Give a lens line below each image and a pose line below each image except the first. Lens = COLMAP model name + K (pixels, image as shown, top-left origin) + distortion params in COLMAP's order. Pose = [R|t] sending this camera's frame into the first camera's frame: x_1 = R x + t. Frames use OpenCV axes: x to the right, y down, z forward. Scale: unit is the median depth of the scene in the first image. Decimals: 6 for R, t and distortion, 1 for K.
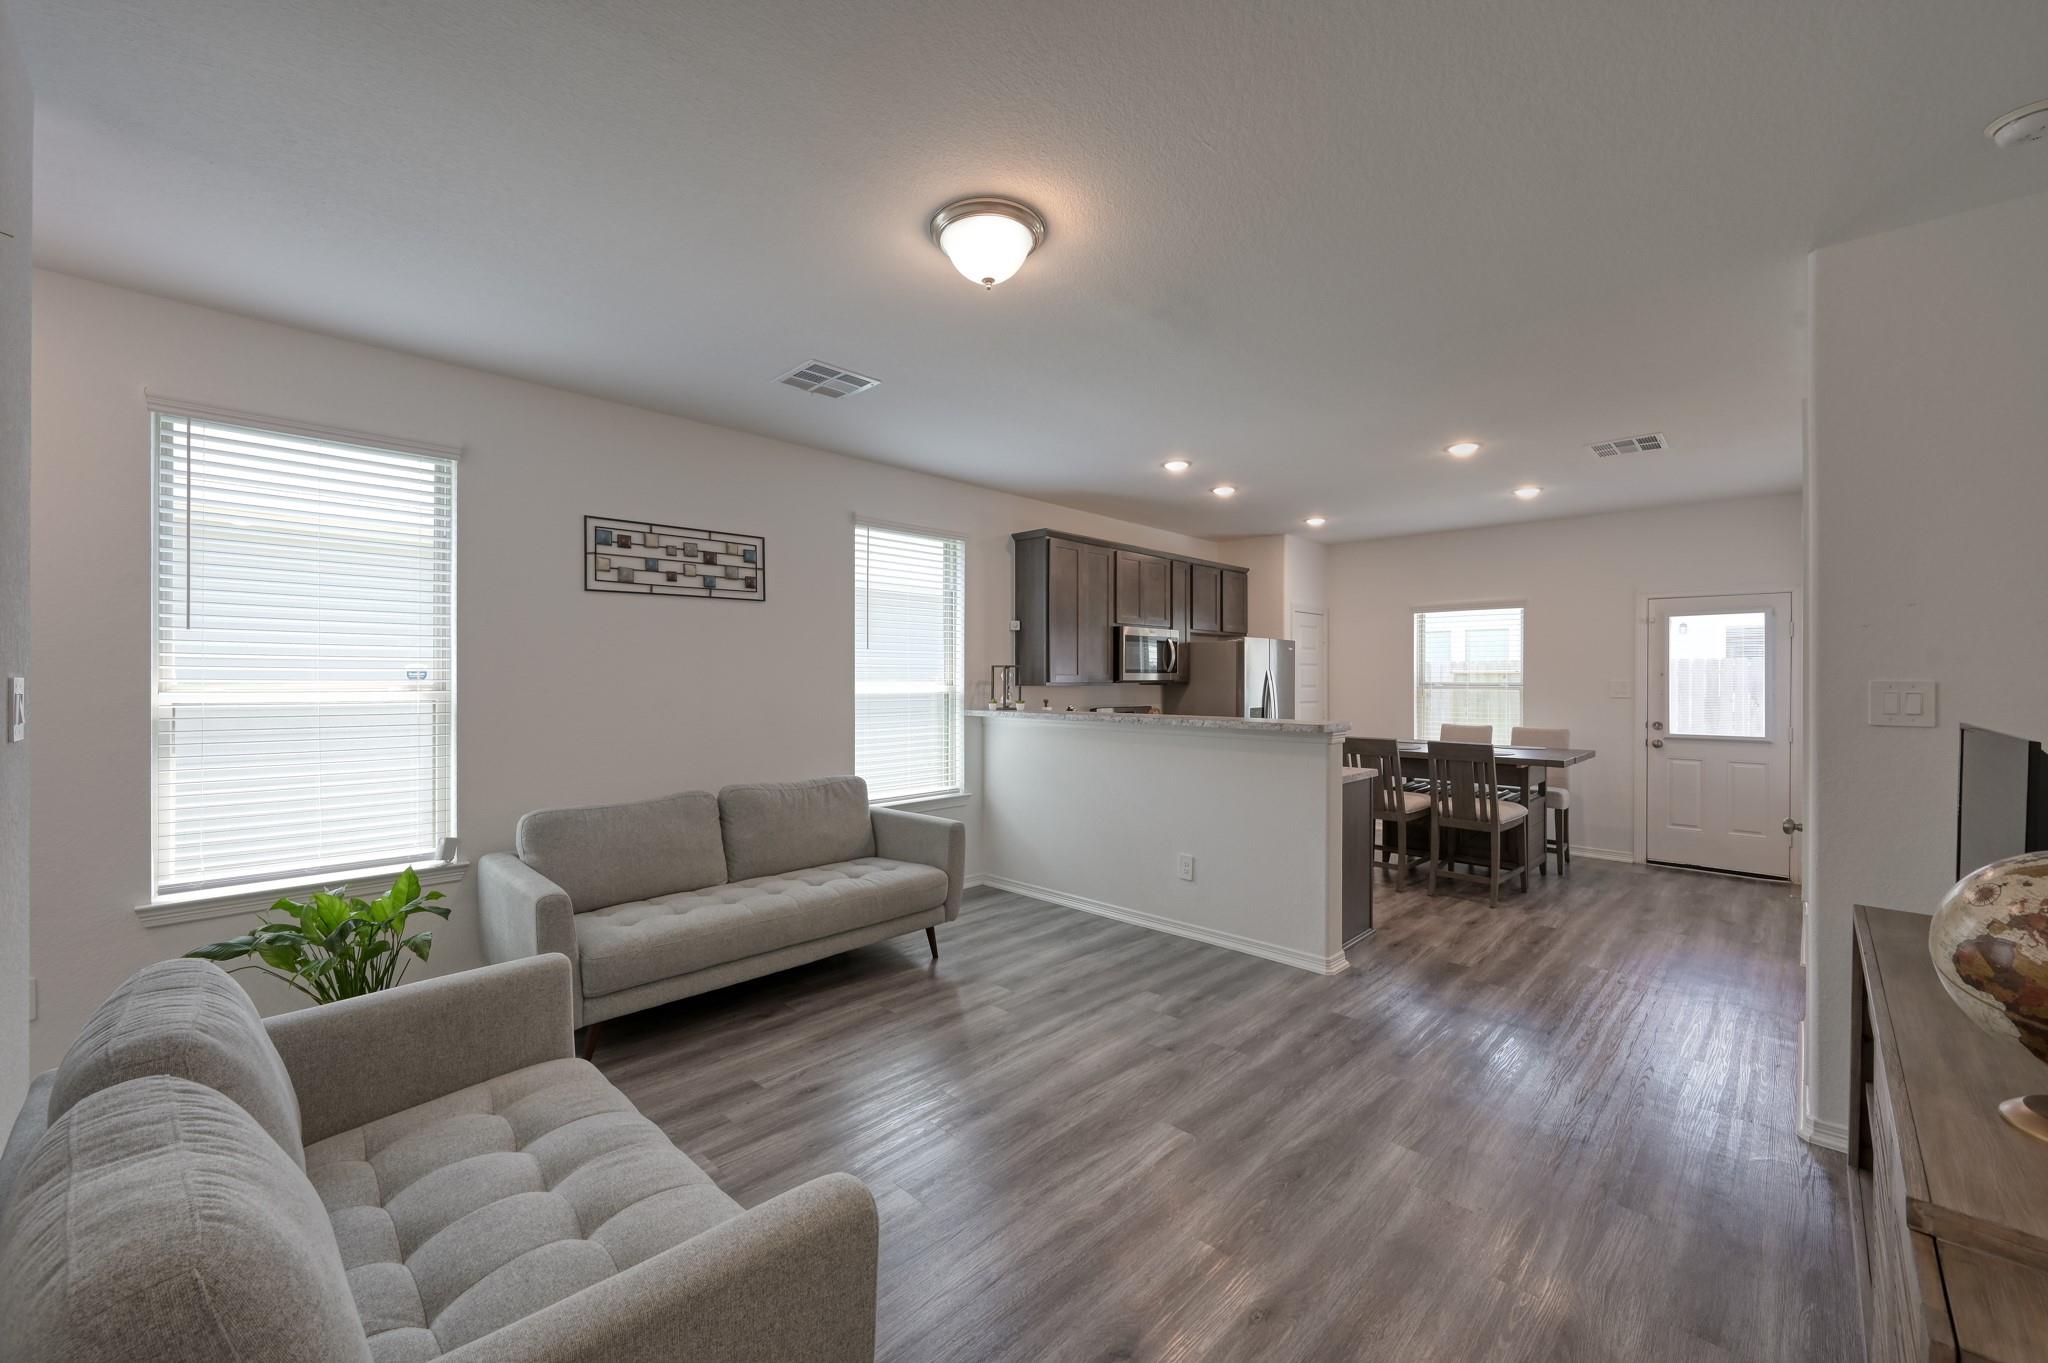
lens RADIAL K [[802.7, 0, 1025.3], [0, 802.7, 679.2], [0, 0, 1]] dist [-0.004570, -0.000005]
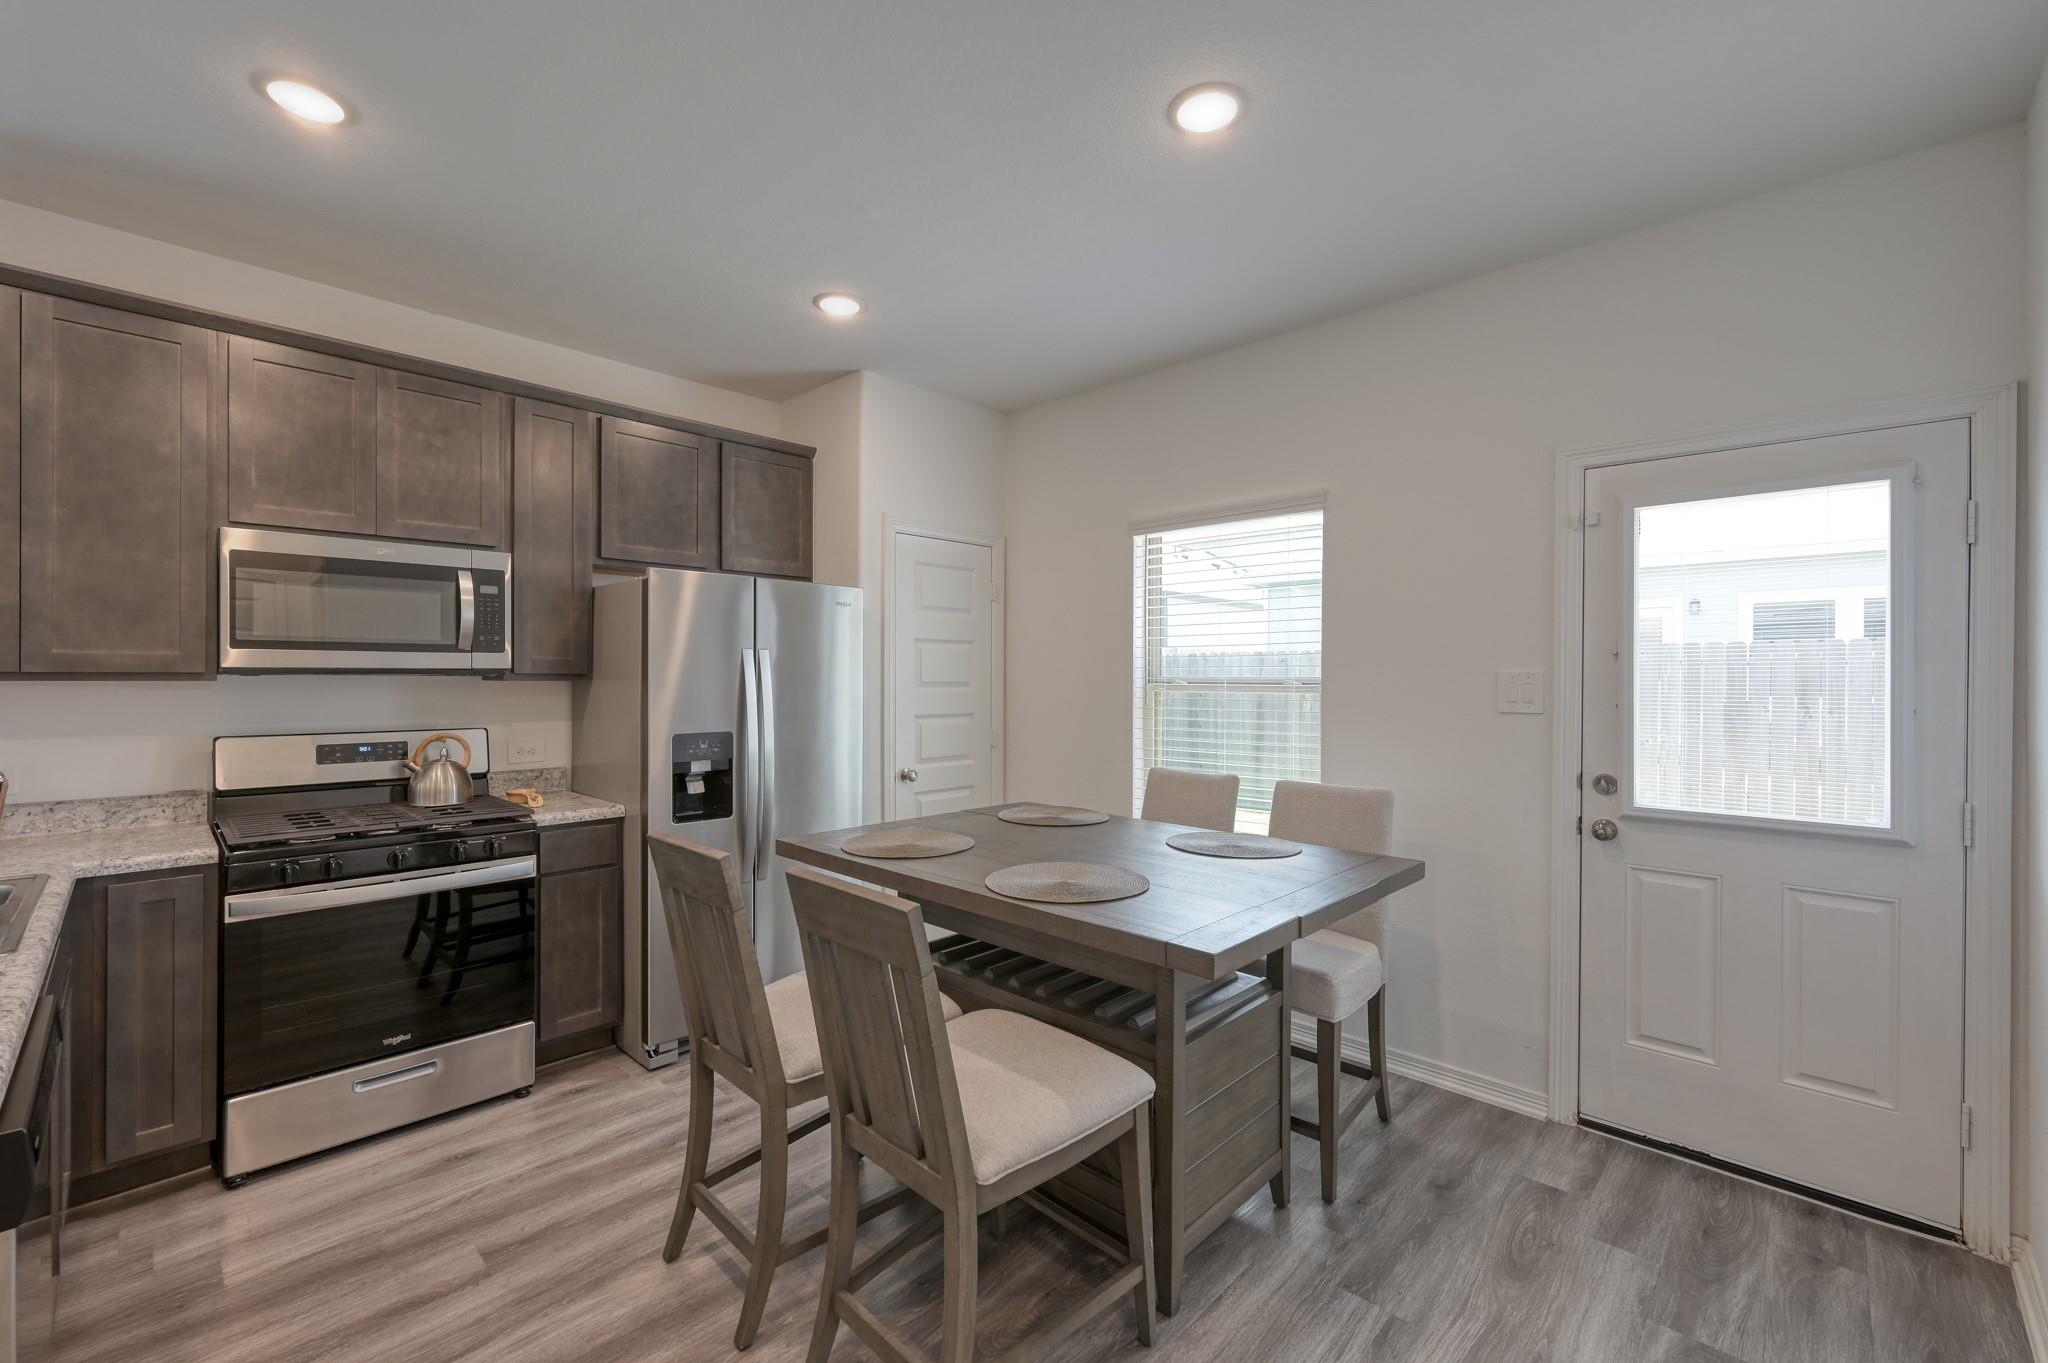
lens RADIAL K [[840.5, 0, 1026.5], [0, 840.5, 677.0], [0, 0, 1]] dist [-0.001547, -0.000164]
pose [[0.999944, 0.002045, 0.010386, 0.714798], [-0.002061, 0.999997, 0.001513, 0.006849], [-0.010383, -0.001534, 0.999945, 0.841176]]
